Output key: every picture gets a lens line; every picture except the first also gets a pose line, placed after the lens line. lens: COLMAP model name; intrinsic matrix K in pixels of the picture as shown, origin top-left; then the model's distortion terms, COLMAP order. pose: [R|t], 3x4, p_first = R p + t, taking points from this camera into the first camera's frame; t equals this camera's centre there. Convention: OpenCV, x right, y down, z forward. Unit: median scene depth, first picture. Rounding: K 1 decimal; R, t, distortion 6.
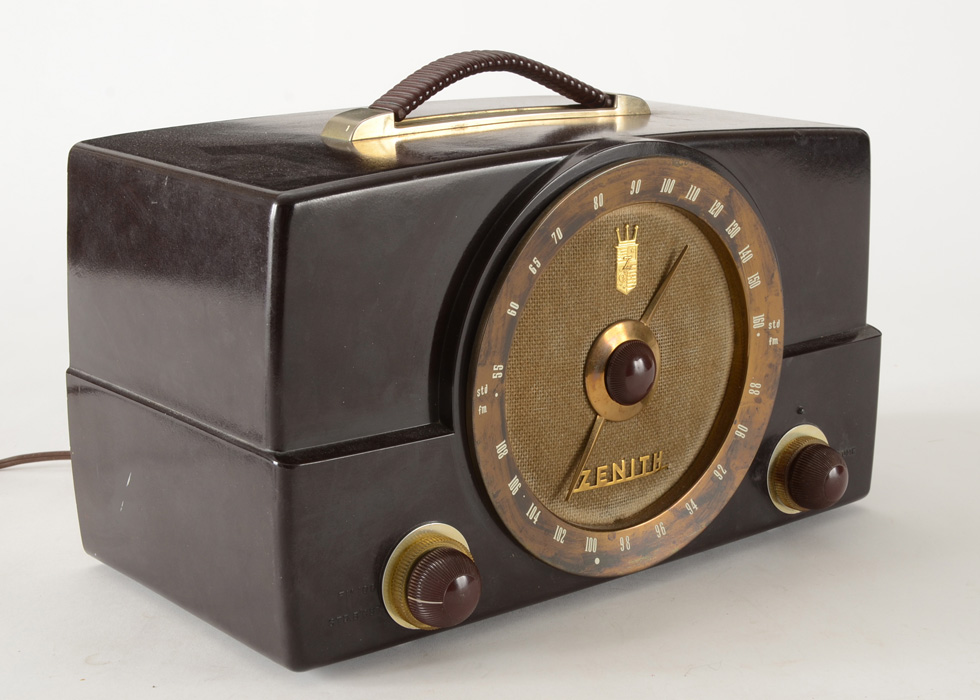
lens RADIAL K [[1711.3, 0, 505.7], [0, 1711.3, 336.7], [0, 0, 1]] dist [0.110782, 0.000000]
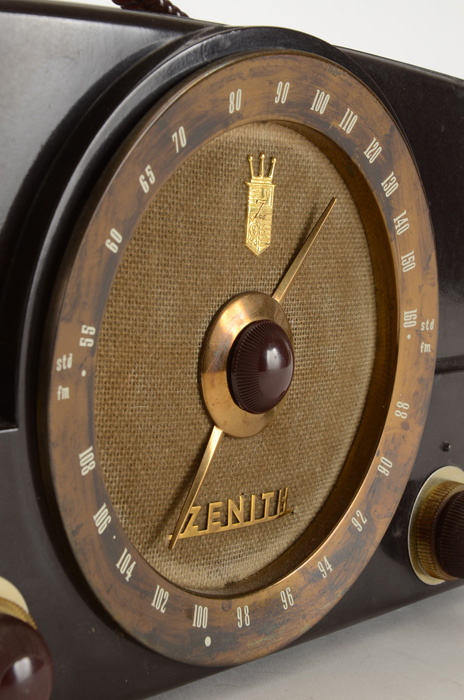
lens RADIAL K [[1415.9, 0, 229.8], [0, 1415.9, 351.4], [0, 0, 1]] dist [0.221766, 0.000000]
pose [[0.981894, 0.033704, 0.186408, -0.048091], [-0.014289, 0.994419, -0.104530, 0.075782], [-0.188891, 0.099974, 0.976896, 0.434235]]
